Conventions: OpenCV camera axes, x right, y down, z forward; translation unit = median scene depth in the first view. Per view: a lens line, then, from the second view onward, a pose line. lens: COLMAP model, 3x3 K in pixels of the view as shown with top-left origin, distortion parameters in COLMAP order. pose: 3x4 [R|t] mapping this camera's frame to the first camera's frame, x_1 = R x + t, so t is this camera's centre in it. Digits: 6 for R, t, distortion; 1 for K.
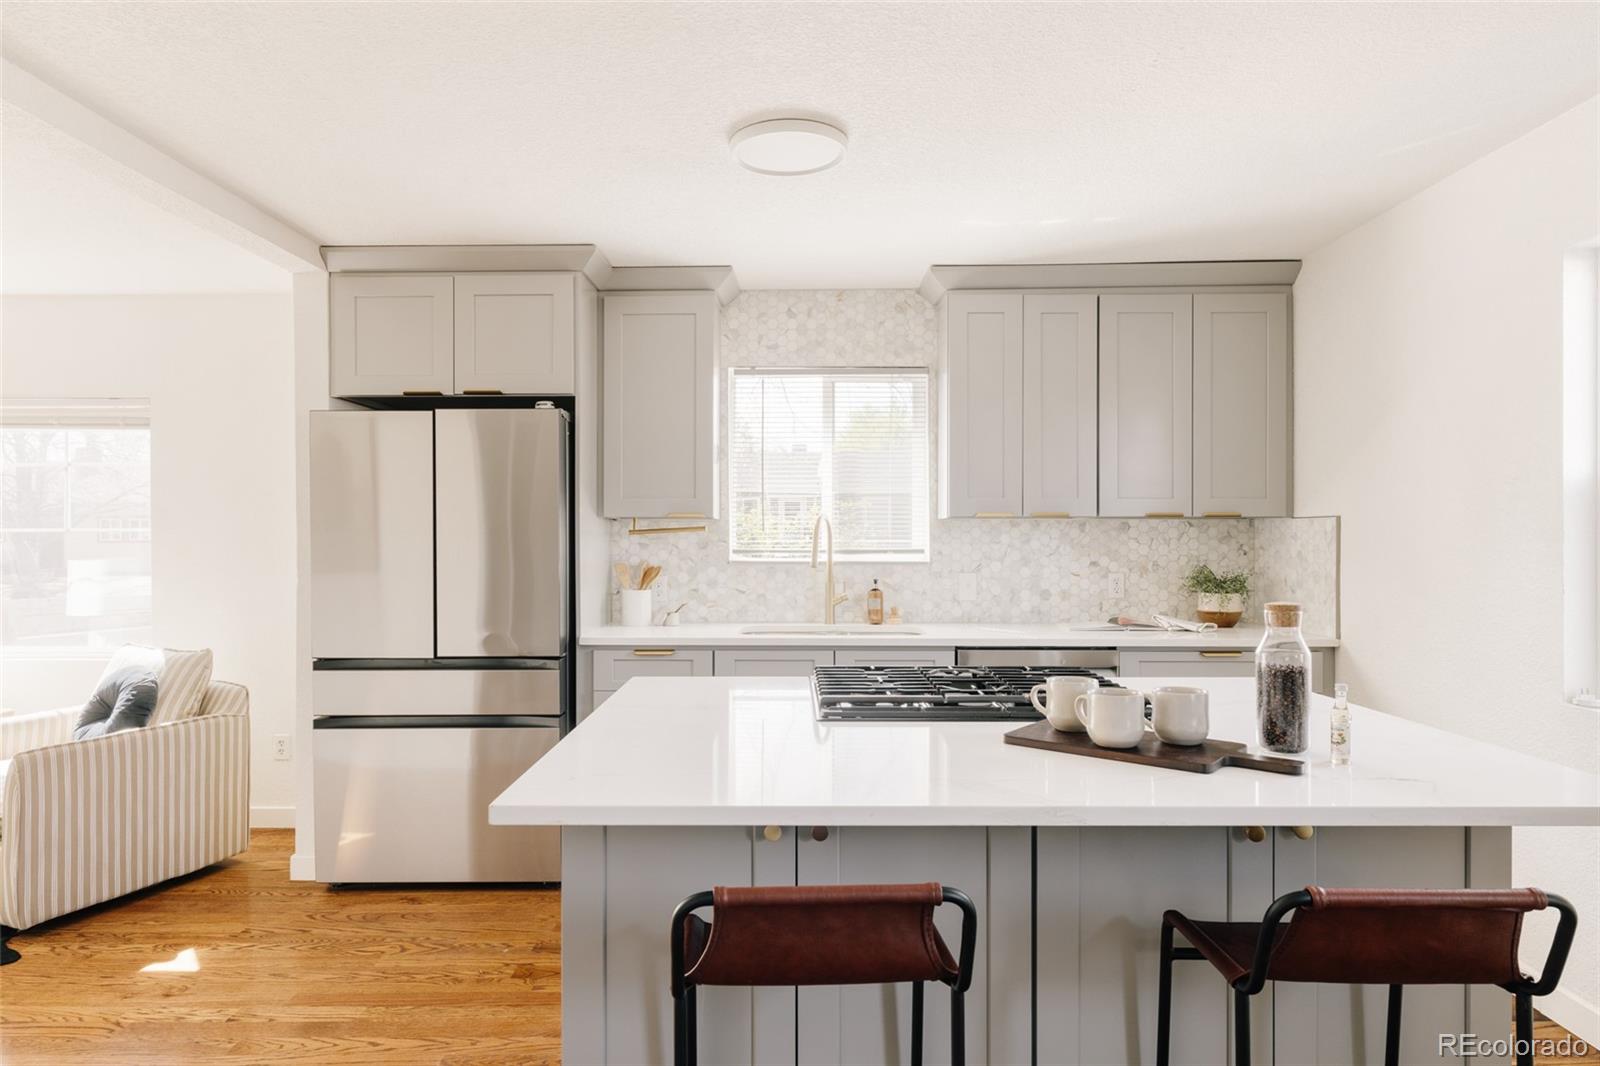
lens RADIAL K [[961.2, 0, 785.0], [0, 961.2, 536.7], [0, 0, 1]] dist [0.008927, -0.003109]
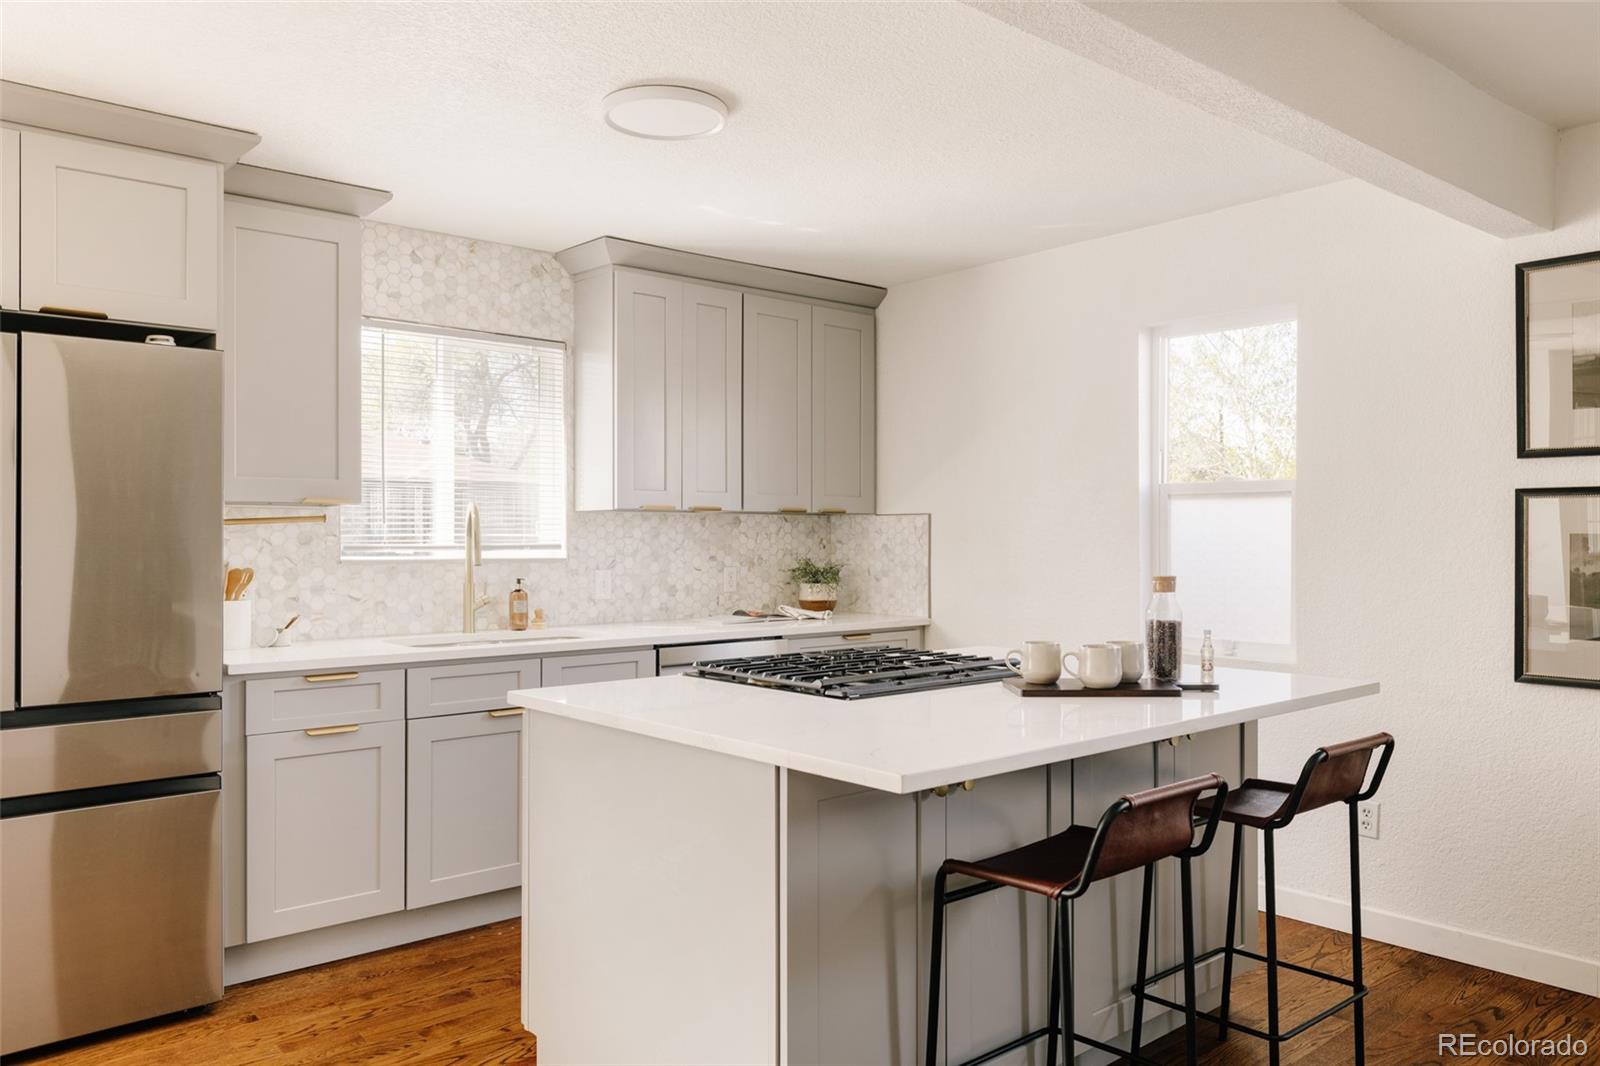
lens RADIAL K [[1158.1, 0, 798.5], [0, 1158.1, 536.8], [0, 0, 1]] dist [0.031541, -0.015024]
pose [[0.748622, 0.000739, 0.662996, -0.408752], [-0.000724, 1.000000, -0.000297, 0.006177], [-0.662996, -0.000258, 0.748623, 0.040255]]
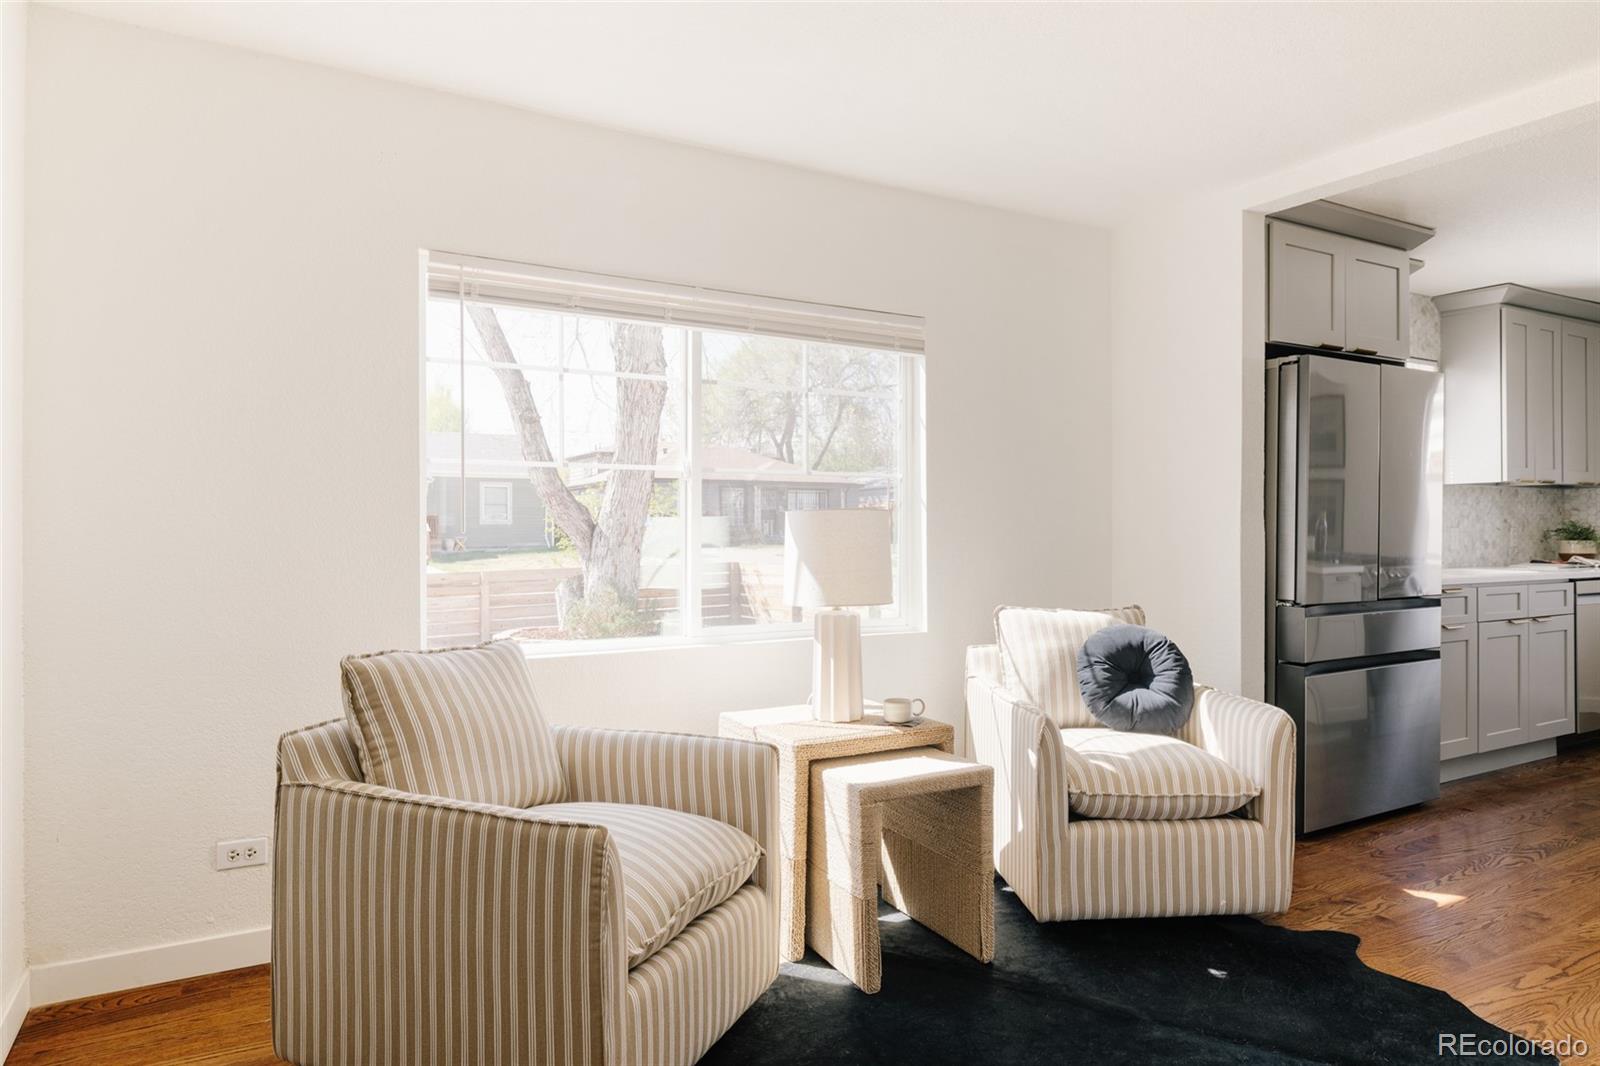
lens RADIAL K [[961.2, 0, 820.3], [0, 961.2, 528.4], [0, 0, 1]] dist [0.008927, -0.003109]
pose [[0.857175, -0.001338, 0.515024, -1.172308], [0.003108, 0.999992, -0.002574, 0.039162], [-0.515016, 0.003806, 0.857172, 0.345346]]
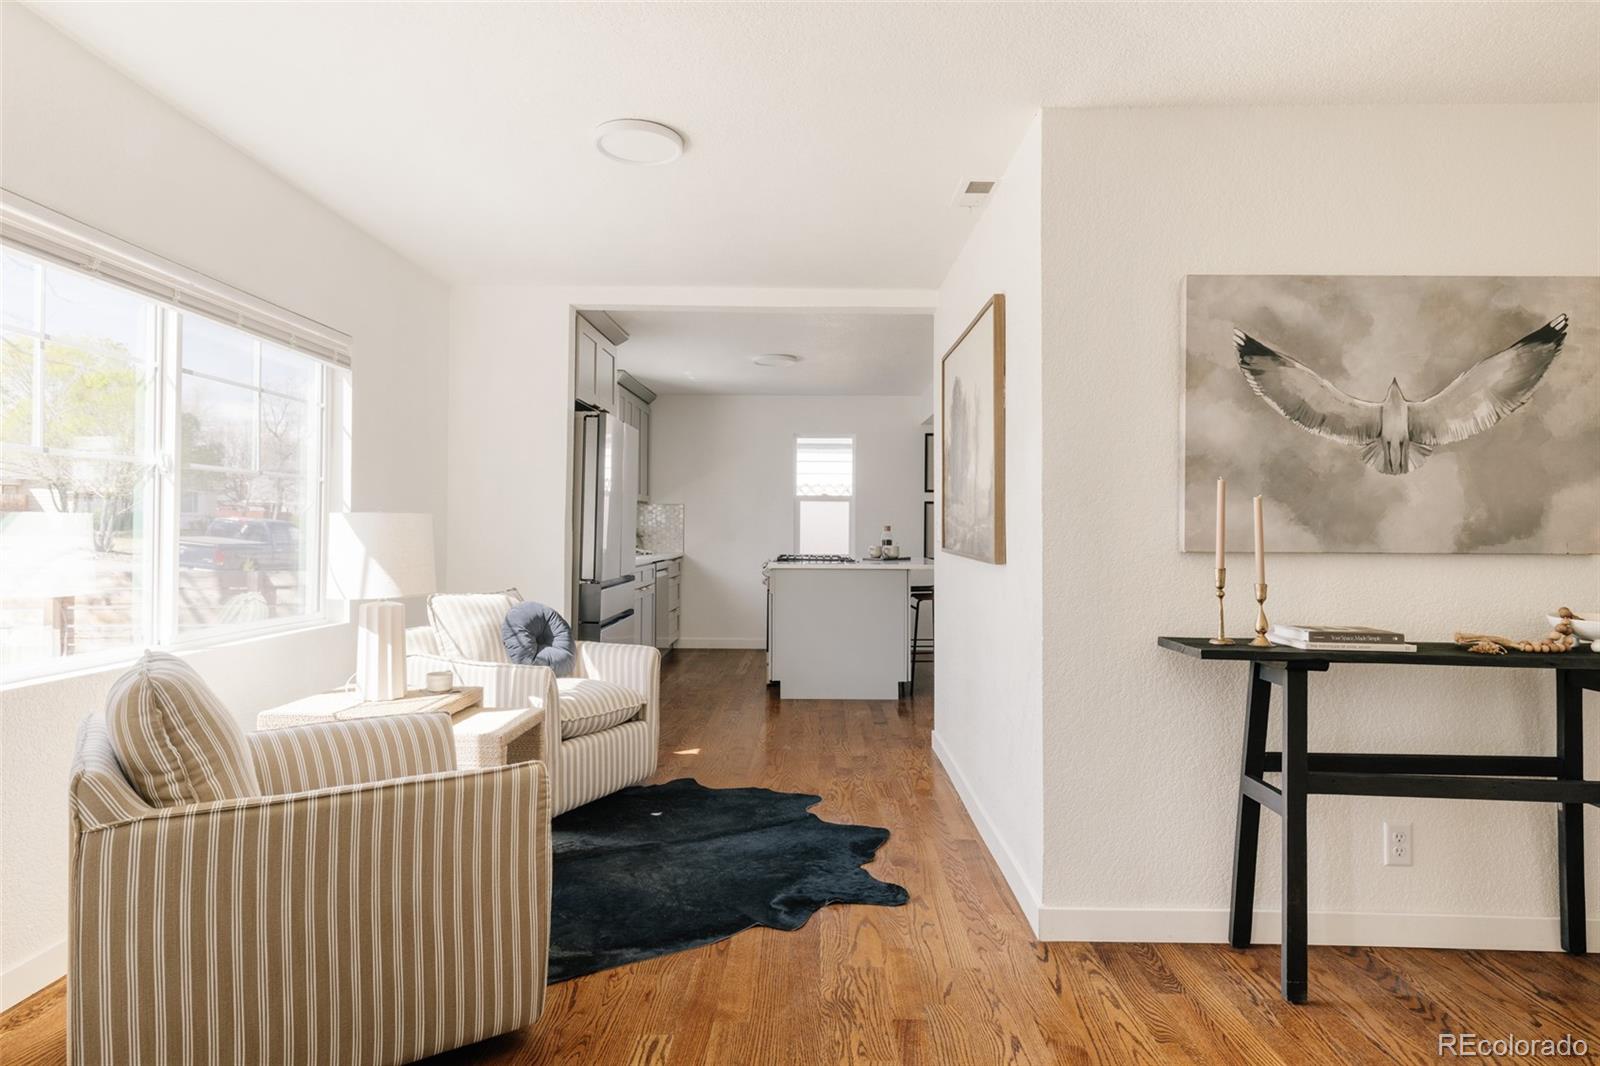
lens RADIAL K [[873.4, 0, 787.6], [0, 873.4, 523.0], [0, 0, 1]] dist [-0.002701, 0.001429]
pose [[0.028605, 0.008513, 0.999555, -1.462593], [-0.004135, 0.999956, -0.008398, 0.037736], [-0.999582, -0.003893, 0.028639, 0.556330]]
